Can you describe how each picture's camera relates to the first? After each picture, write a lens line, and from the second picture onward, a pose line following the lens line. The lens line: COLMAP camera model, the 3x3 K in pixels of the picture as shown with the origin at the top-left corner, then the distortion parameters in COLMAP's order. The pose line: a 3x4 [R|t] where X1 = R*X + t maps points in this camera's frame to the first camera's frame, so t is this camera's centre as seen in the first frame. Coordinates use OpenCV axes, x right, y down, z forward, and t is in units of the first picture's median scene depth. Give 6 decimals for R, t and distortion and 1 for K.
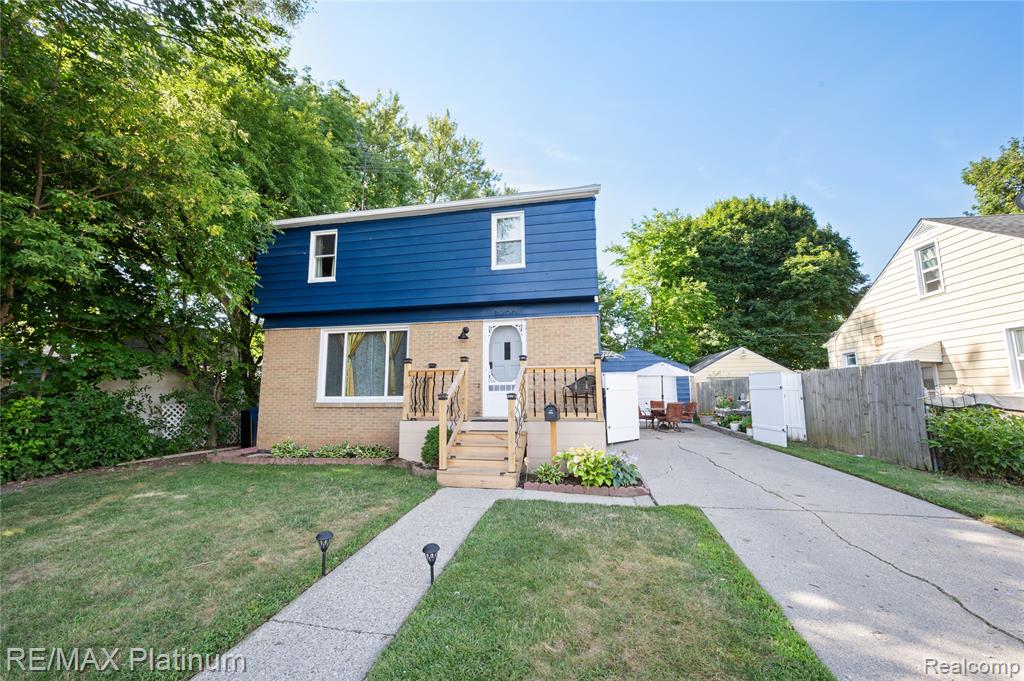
lens RADIAL K [[401.6, 0, 512.0], [0, 401.6, 340.5], [0, 0, 1]] dist [-0.001276, -0.000223]
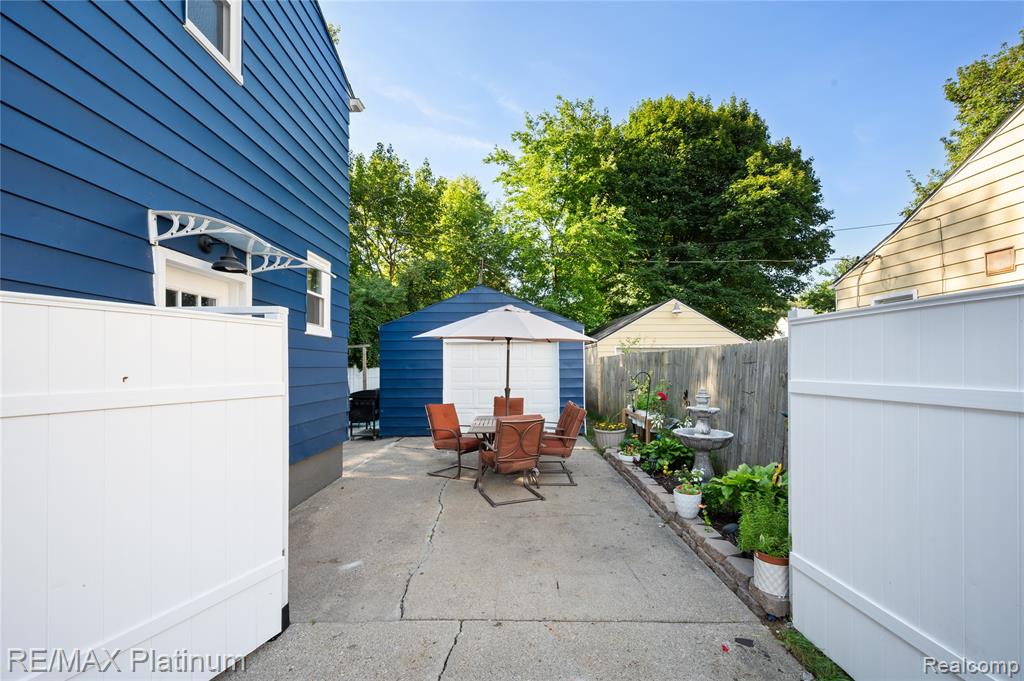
lens RADIAL K [[414.0, 0, 512.9], [0, 414.0, 359.3], [0, 0, 1]] dist [-0.000616, 0.000001]
pose [[0.980375, 0.004250, 0.197097, 0.172041], [-0.026551, 0.993505, 0.110644, 0.035795], [-0.195347, -0.113706, 0.974120, 0.347796]]
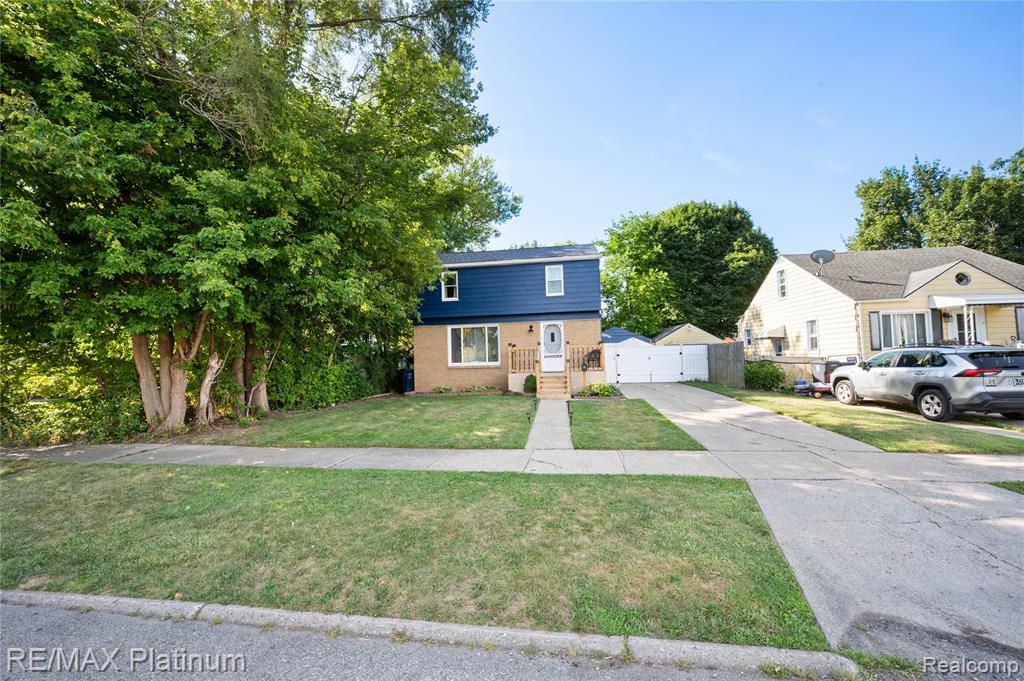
lens RADIAL K [[401.6, 0, 512.0], [0, 401.6, 340.5], [0, 0, 1]] dist [-0.001276, -0.000223]
pose [[0.998203, -0.018365, 0.057047, -0.111731], [0.013356, 0.996119, 0.086992, -0.045405], [-0.058423, -0.086074, 0.994574, -0.317282]]
